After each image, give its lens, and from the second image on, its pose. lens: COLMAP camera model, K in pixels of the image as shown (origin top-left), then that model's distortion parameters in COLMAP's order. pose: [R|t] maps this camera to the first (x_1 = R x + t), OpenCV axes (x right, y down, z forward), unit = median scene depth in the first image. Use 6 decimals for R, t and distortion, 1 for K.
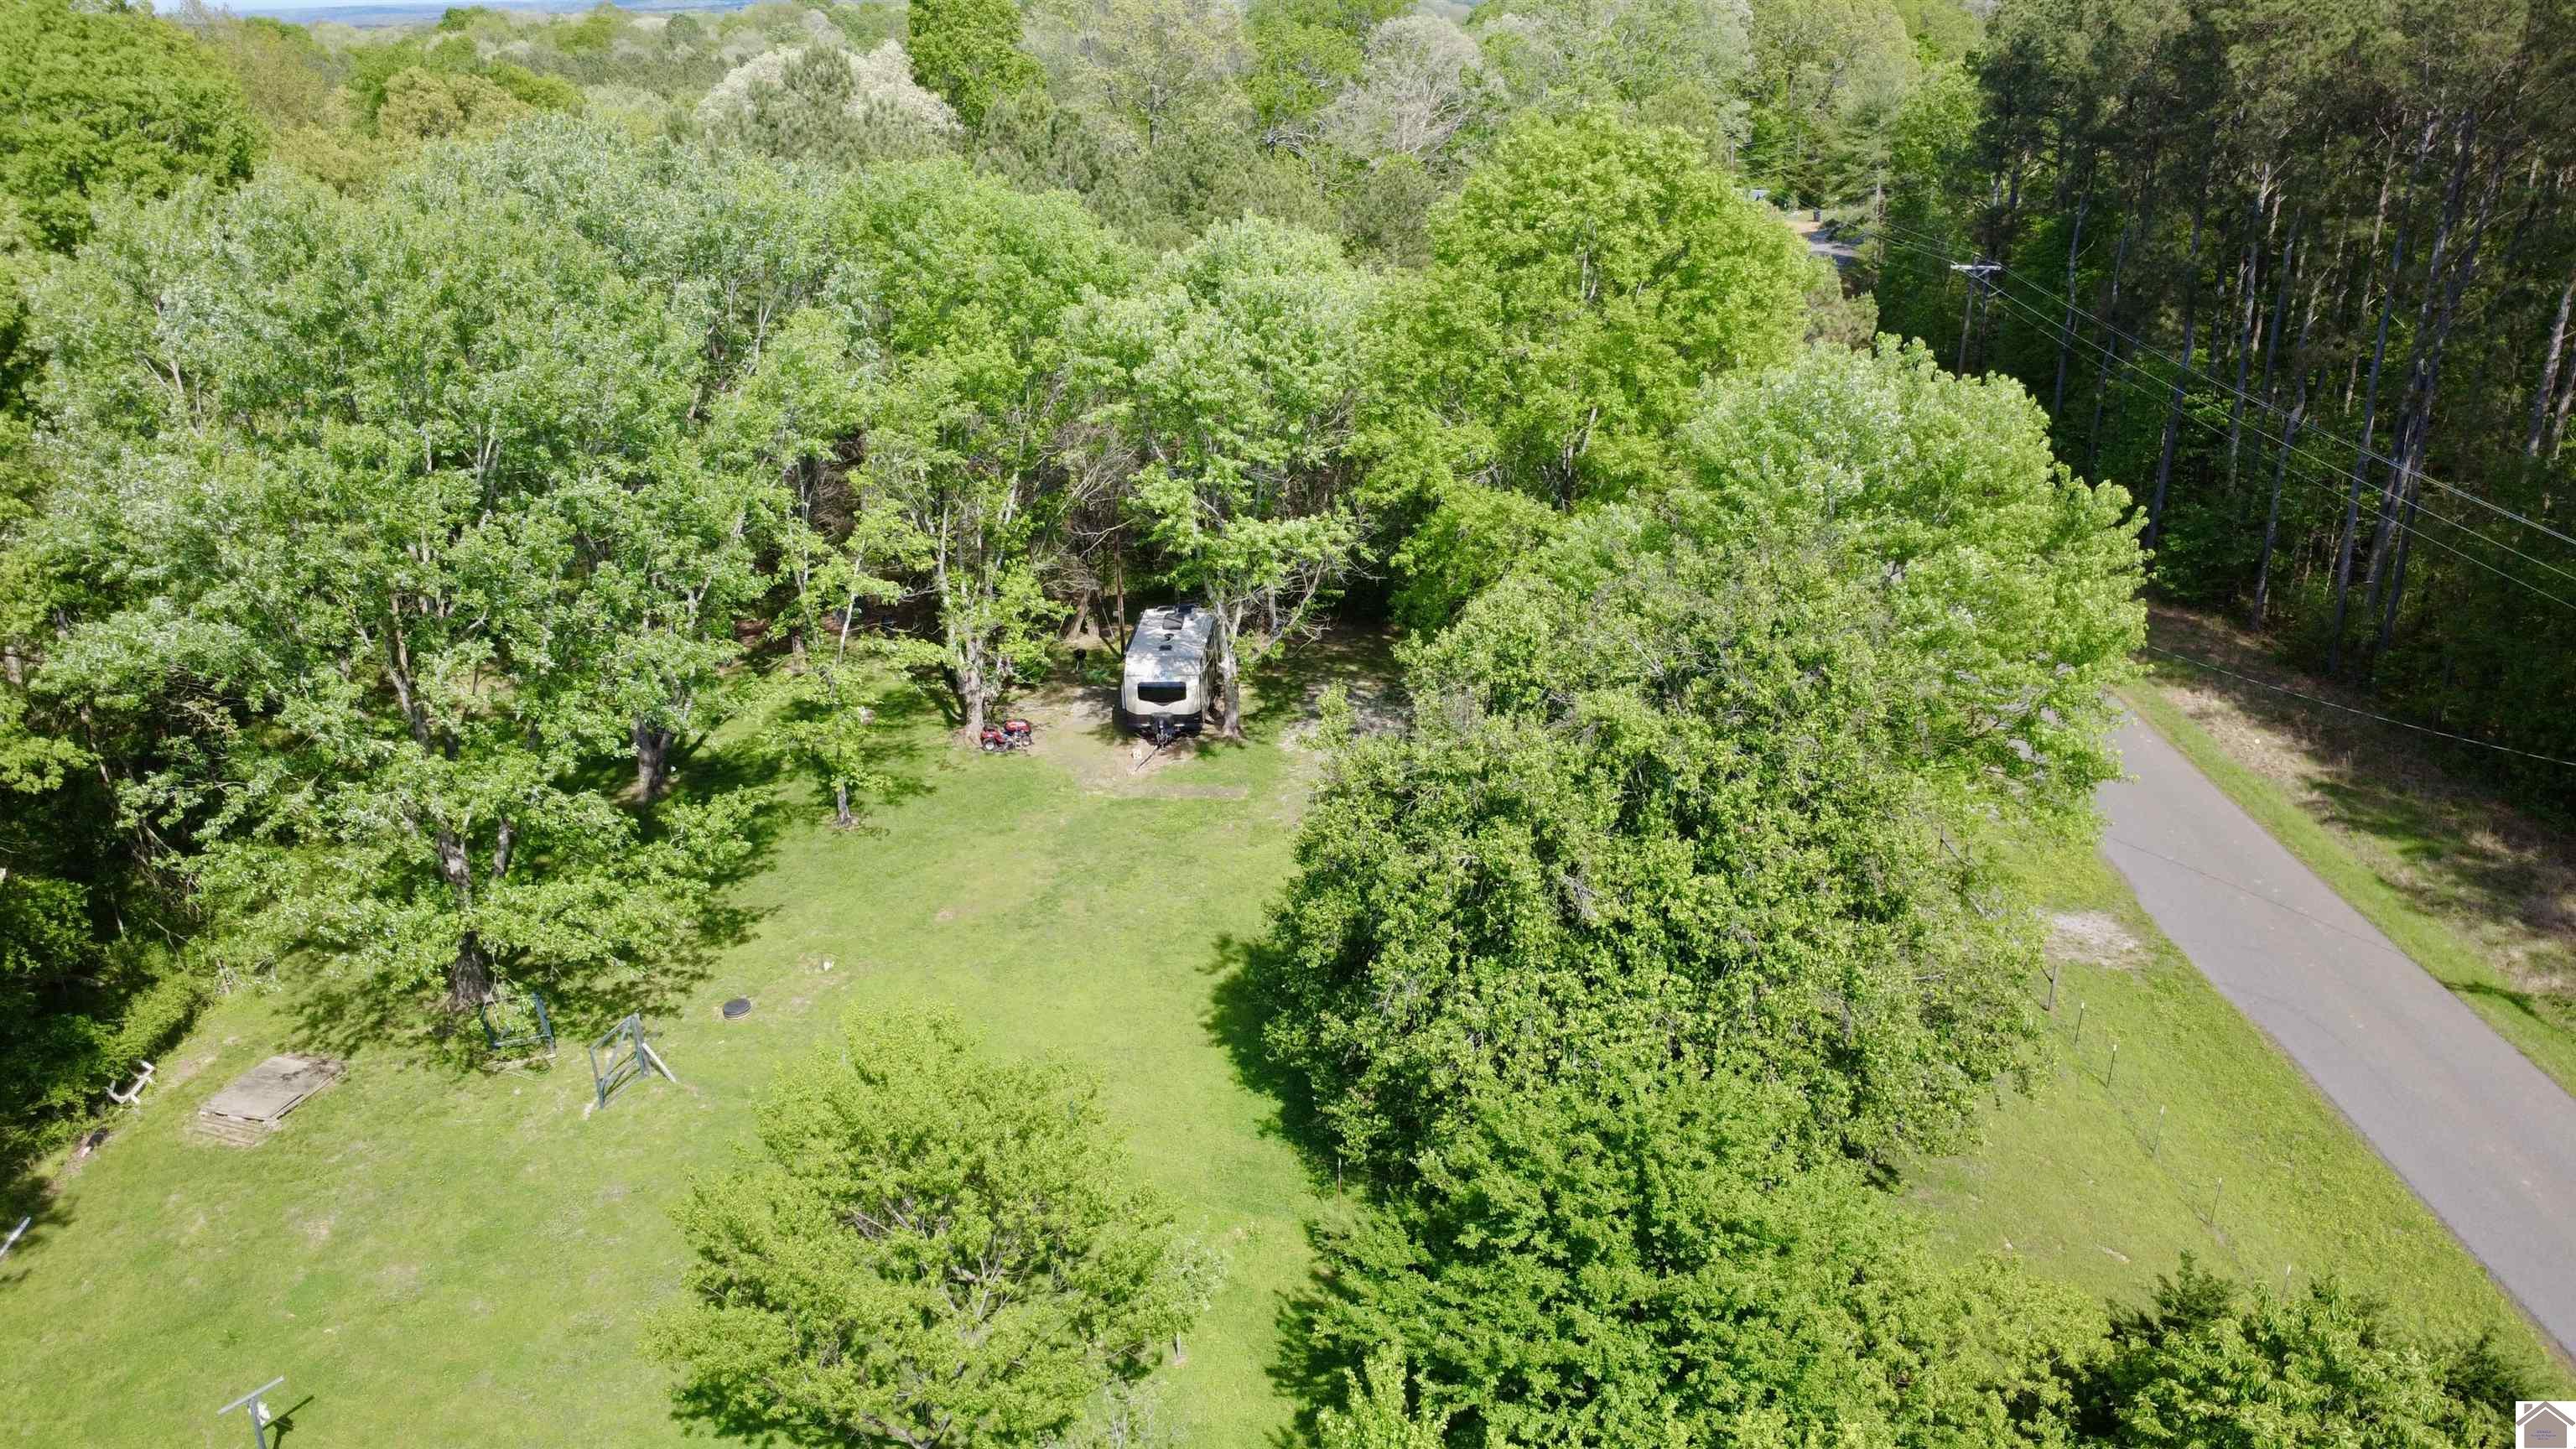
lens RADIAL K [[1910.2, 0, 1287.2], [0, 1910.2, 728.5], [0, 0, 1]] dist [-0.002688, 0.002755]
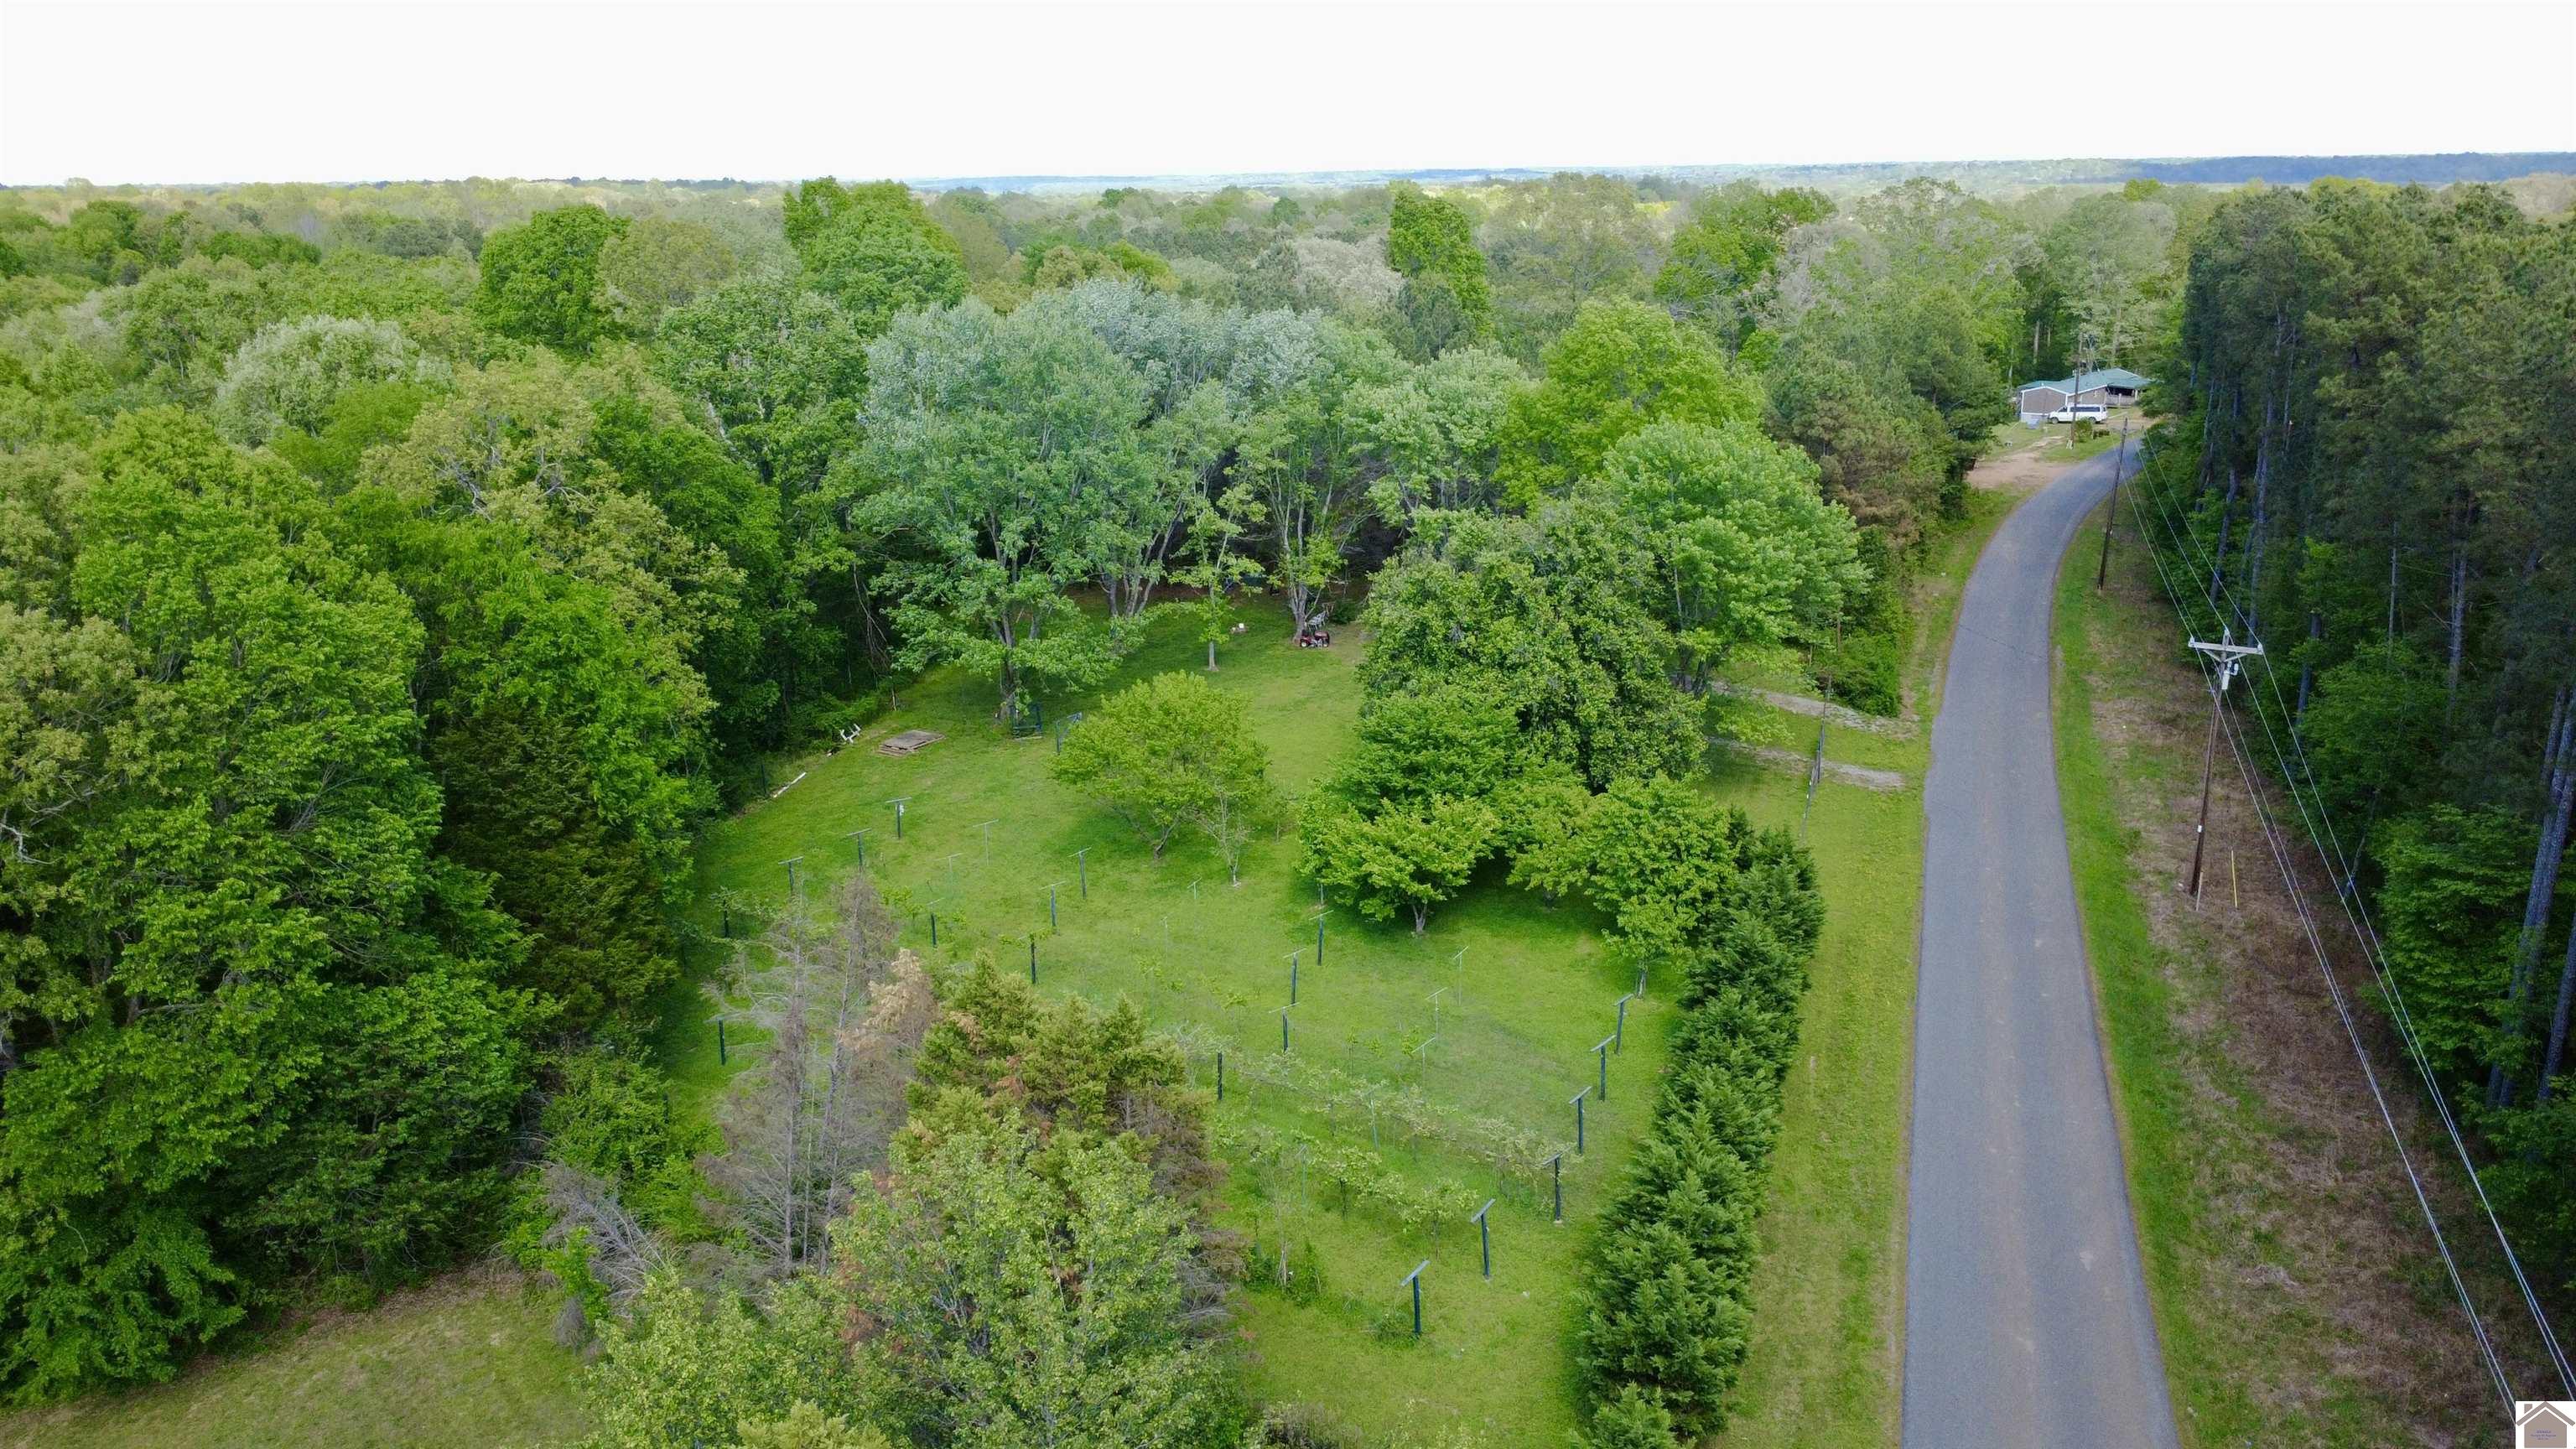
lens RADIAL K [[1910.2, 0, 1278.7], [0, 1910.2, 733.9], [0, 0, 1]] dist [-0.002688, 0.002755]
pose [[0.951721, 0.102898, -0.289205, 0.423472], [-0.126325, 0.989955, -0.063493, 0.257142], [0.279767, 0.096961, 0.955159, -0.823956]]
